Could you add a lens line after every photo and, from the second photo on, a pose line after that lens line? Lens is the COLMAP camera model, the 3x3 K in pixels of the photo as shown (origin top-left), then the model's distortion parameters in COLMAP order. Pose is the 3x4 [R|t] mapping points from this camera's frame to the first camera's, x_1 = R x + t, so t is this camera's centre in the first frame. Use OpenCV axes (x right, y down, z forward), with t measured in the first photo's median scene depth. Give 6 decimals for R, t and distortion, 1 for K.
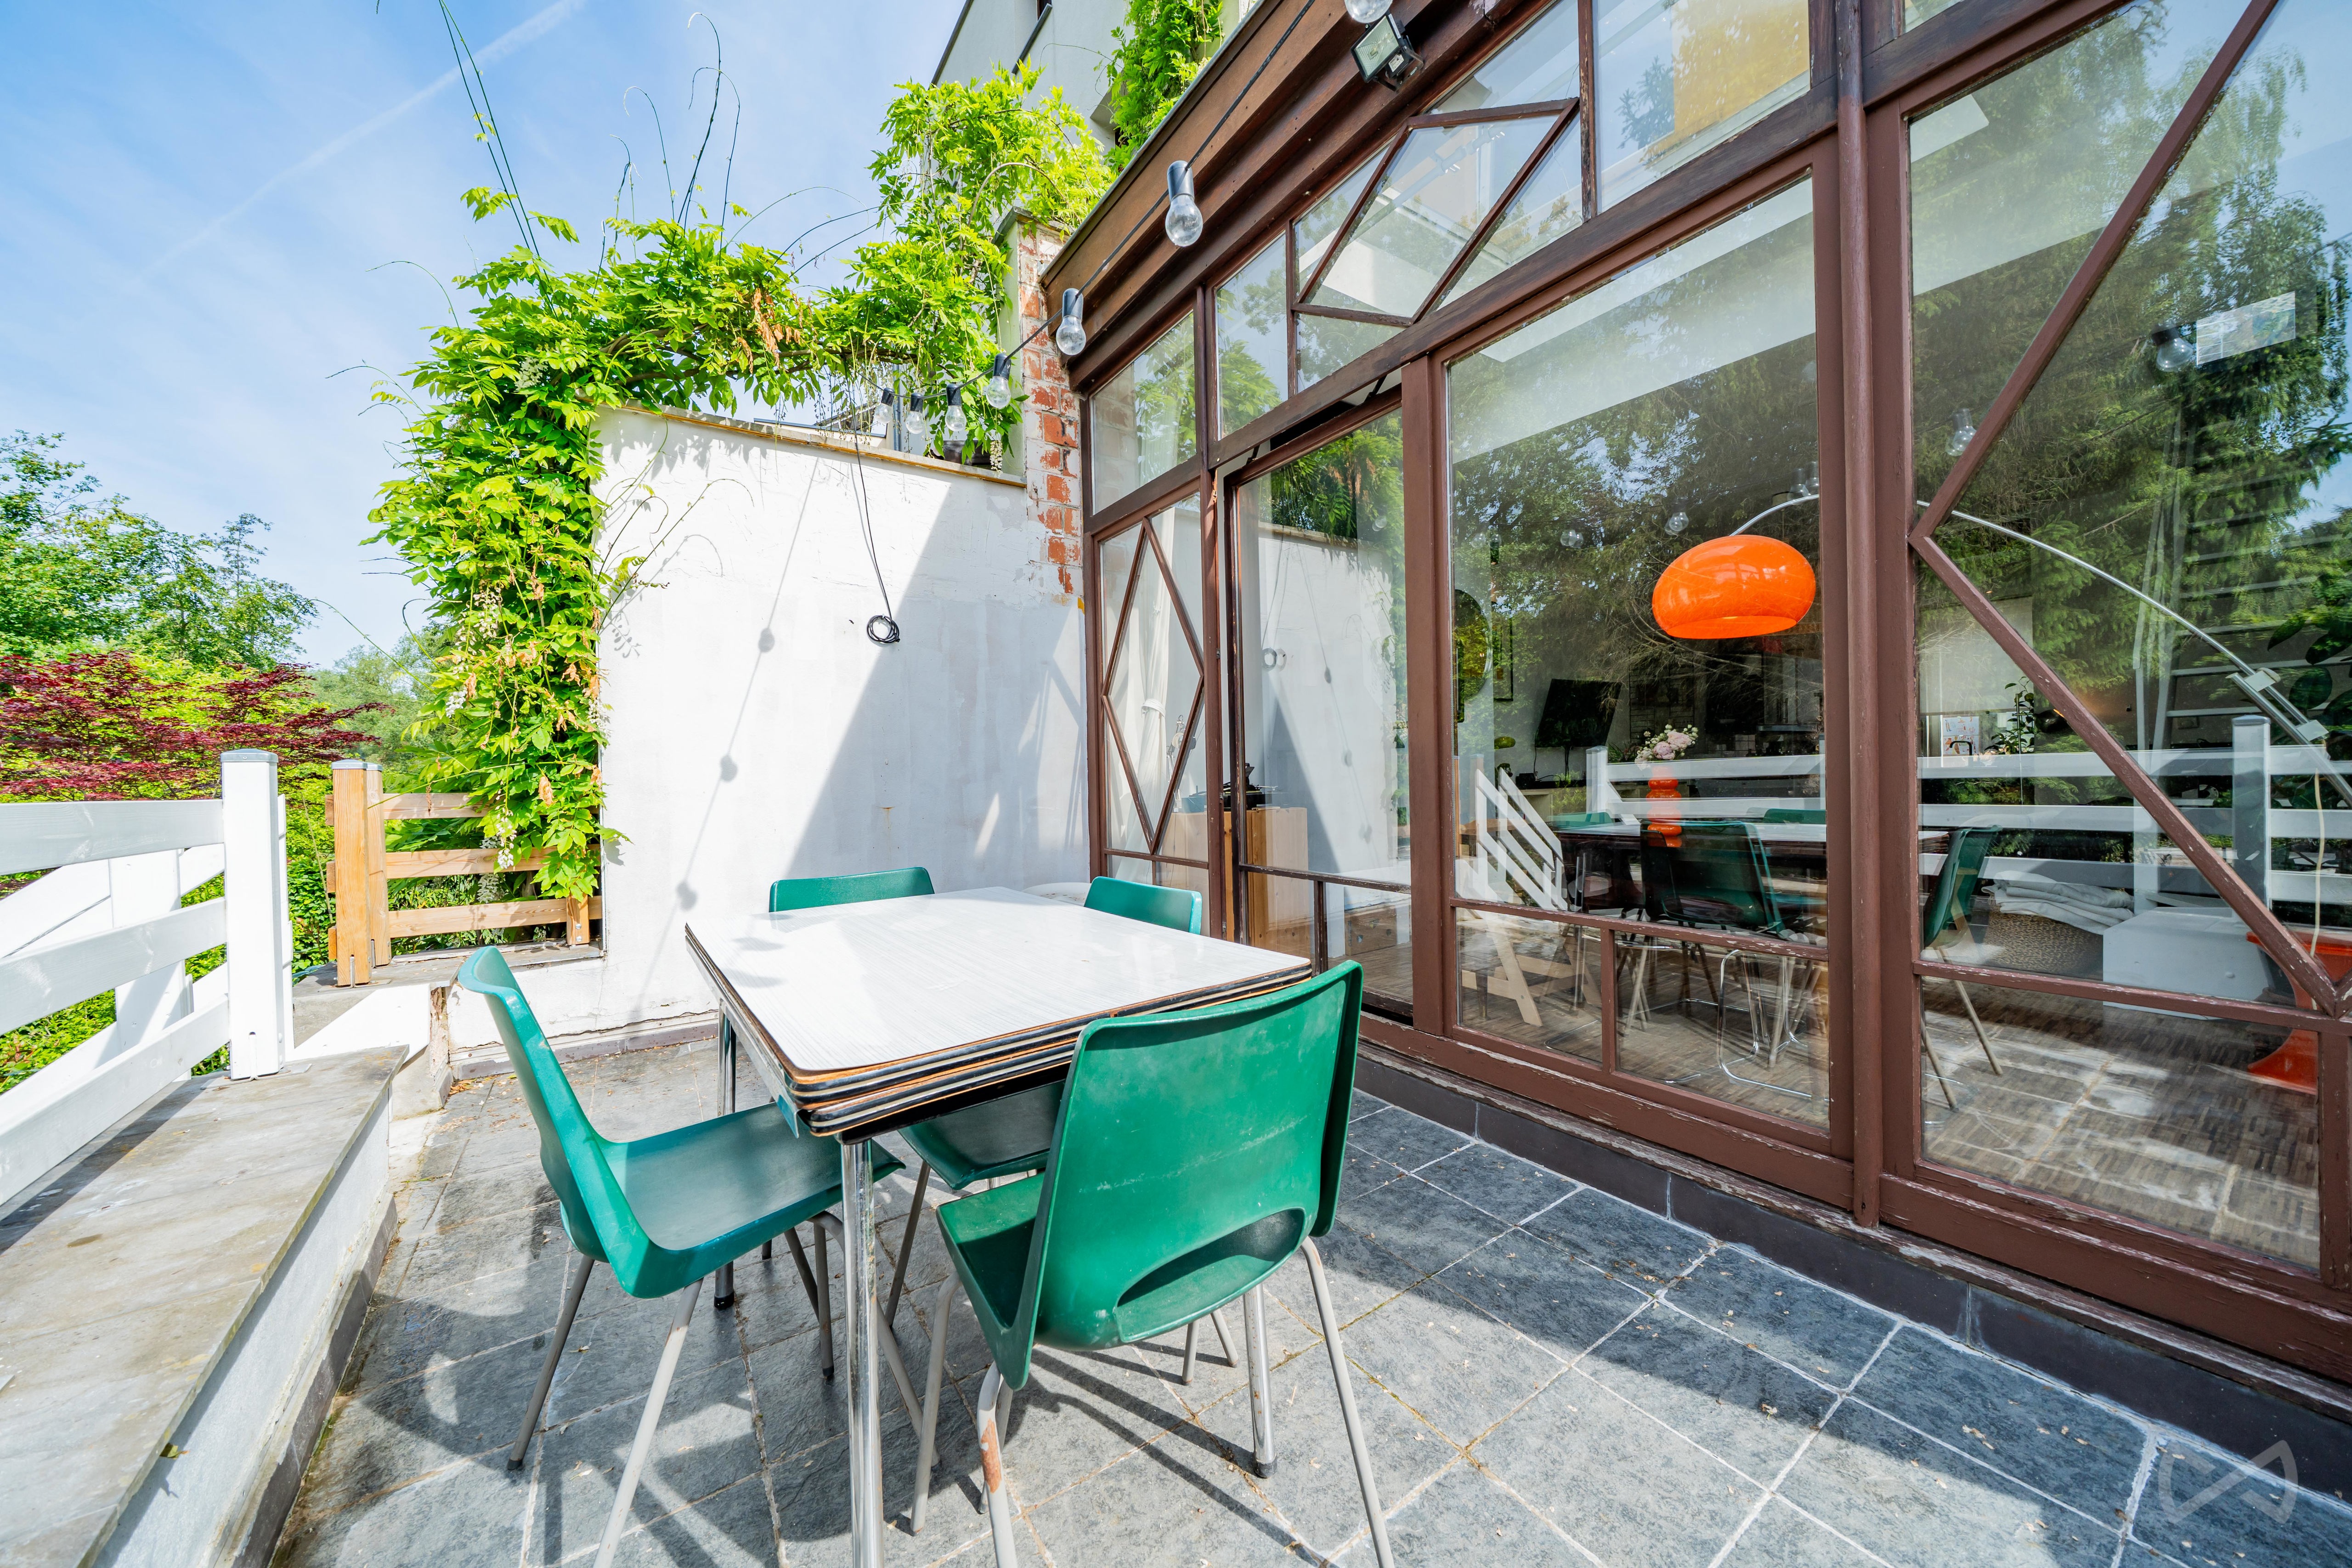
lens RADIAL K [[807.6, 0, 1175.0], [0, 807.6, 777.0], [0, 0, 1]] dist [0.001400, -0.000277]
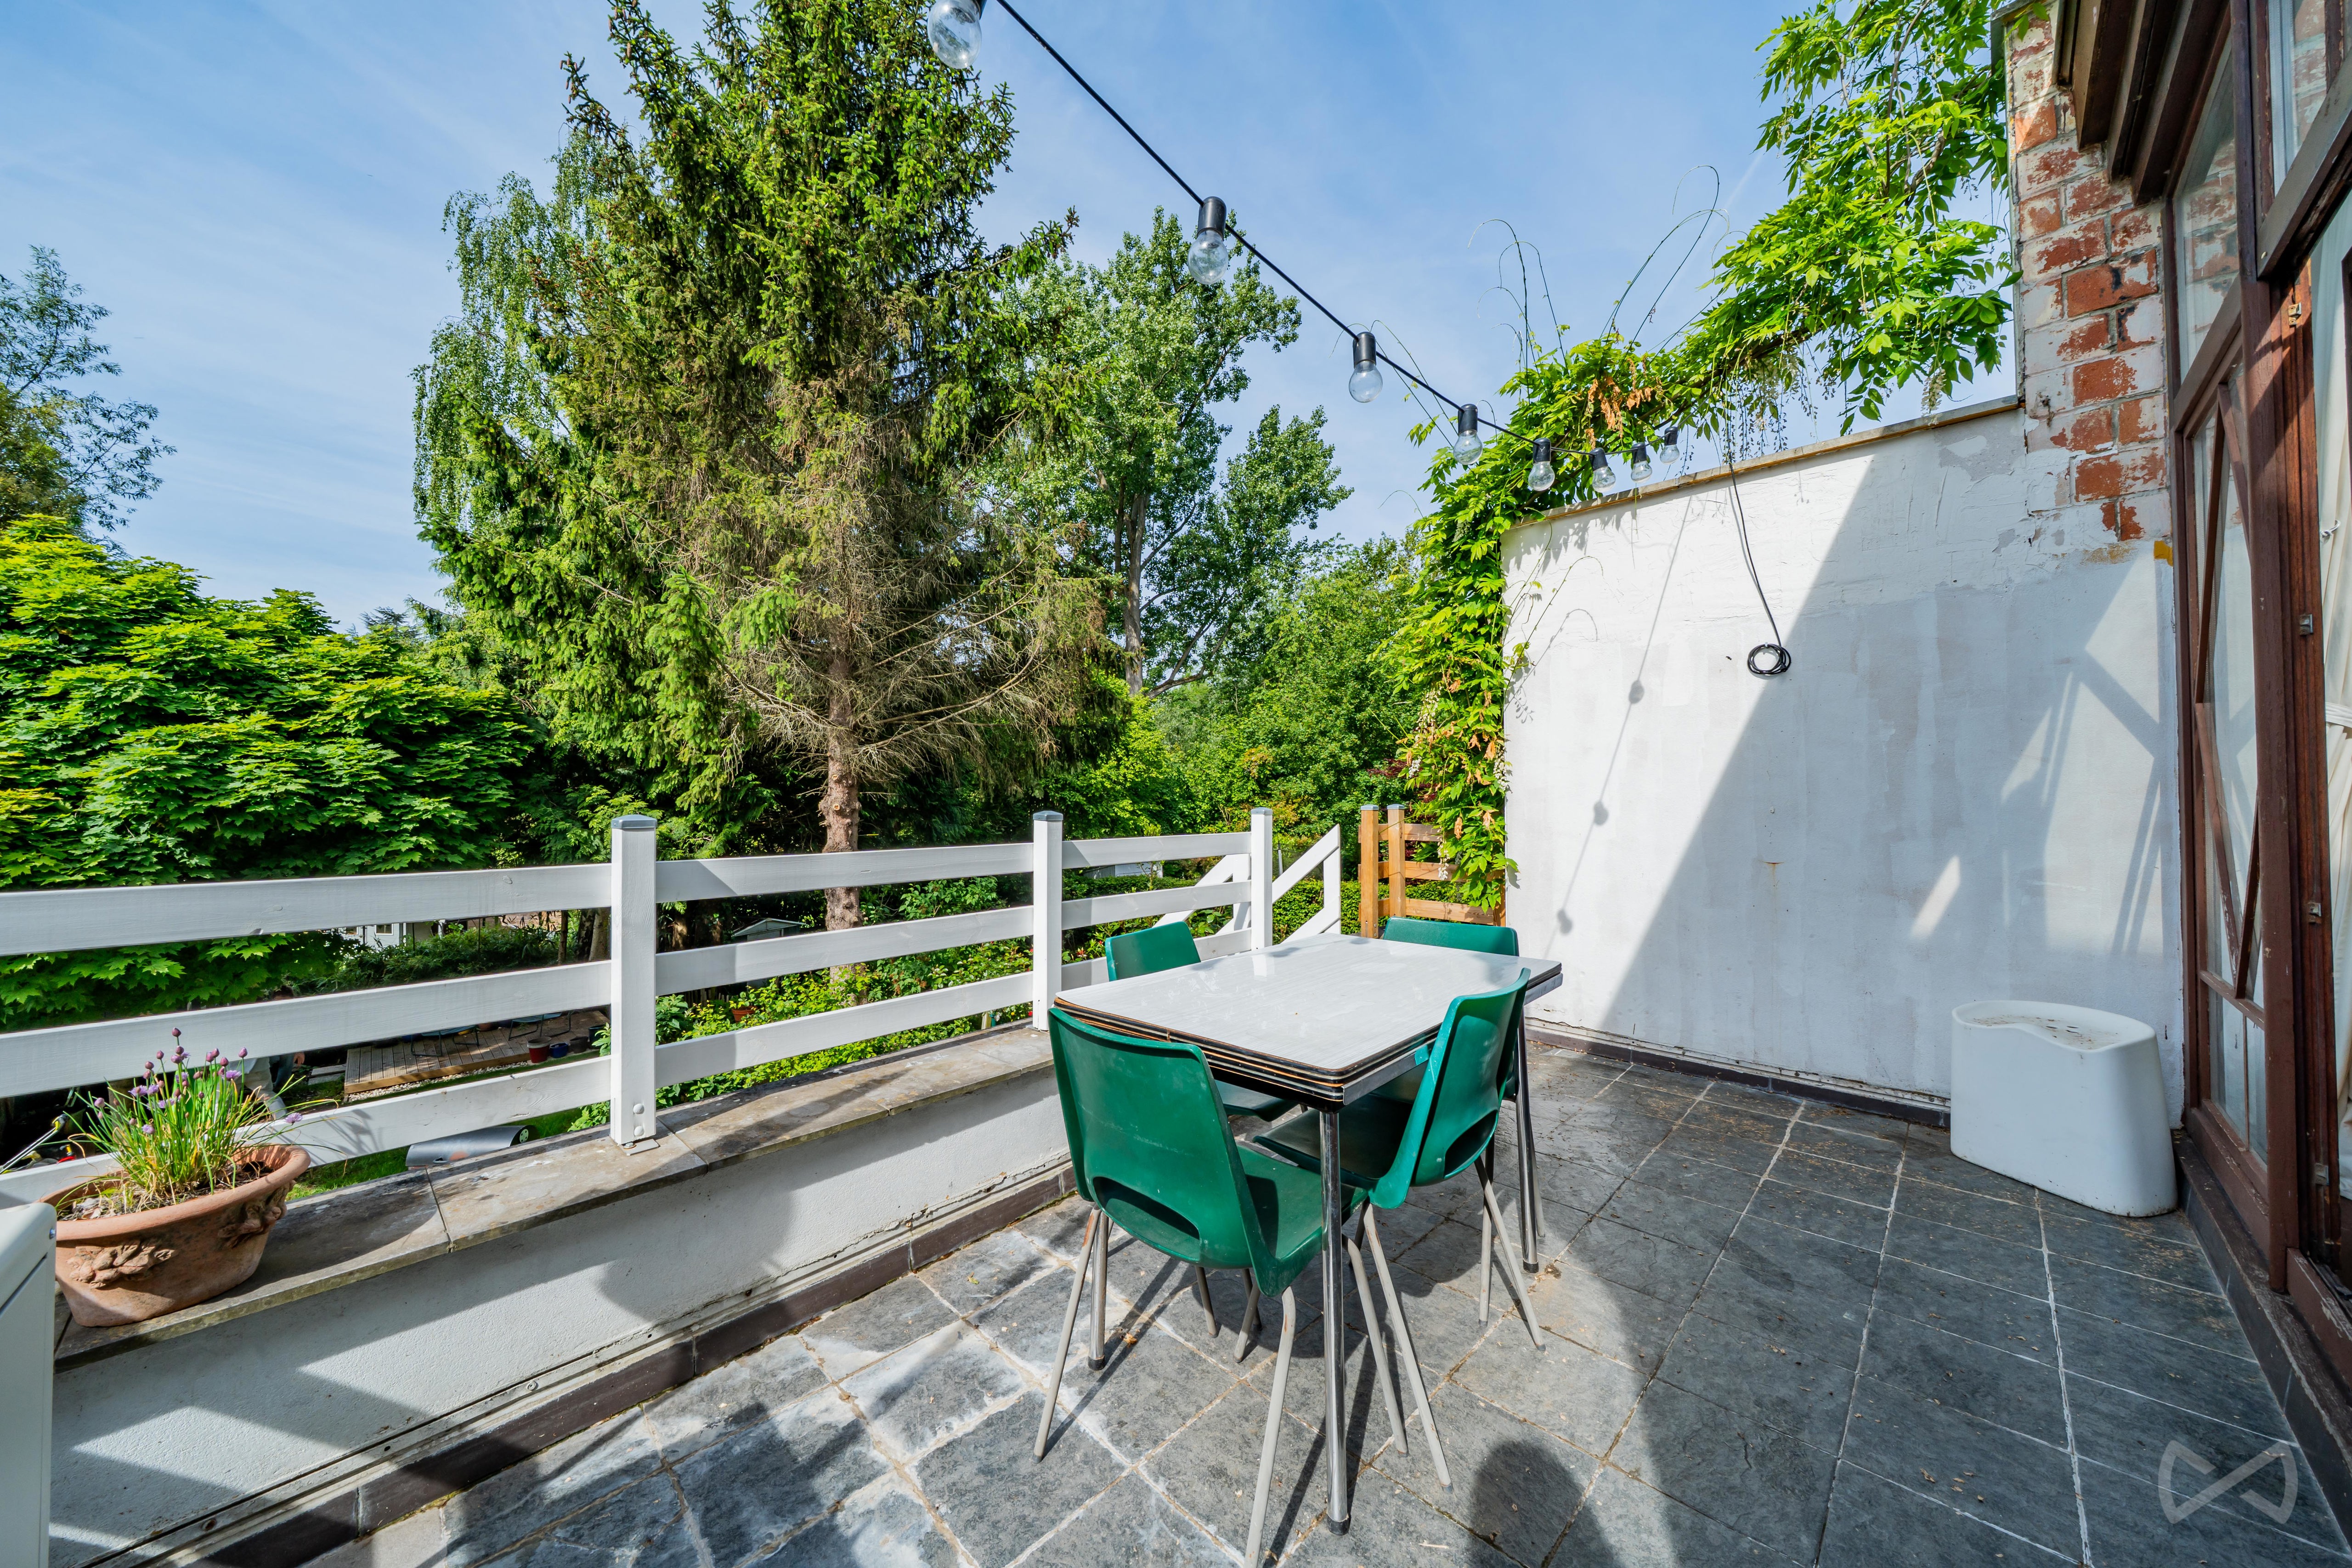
lens RADIAL K [[807.6, 0, 1172.8], [0, 807.6, 785.2], [0, 0, 1]] dist [0.001400, -0.000277]
pose [[0.194931, 0.005782, -0.980800, 0.378965], [-0.002574, 0.999982, 0.005383, -0.048993], [0.980814, 0.001475, 0.194943, 0.191655]]
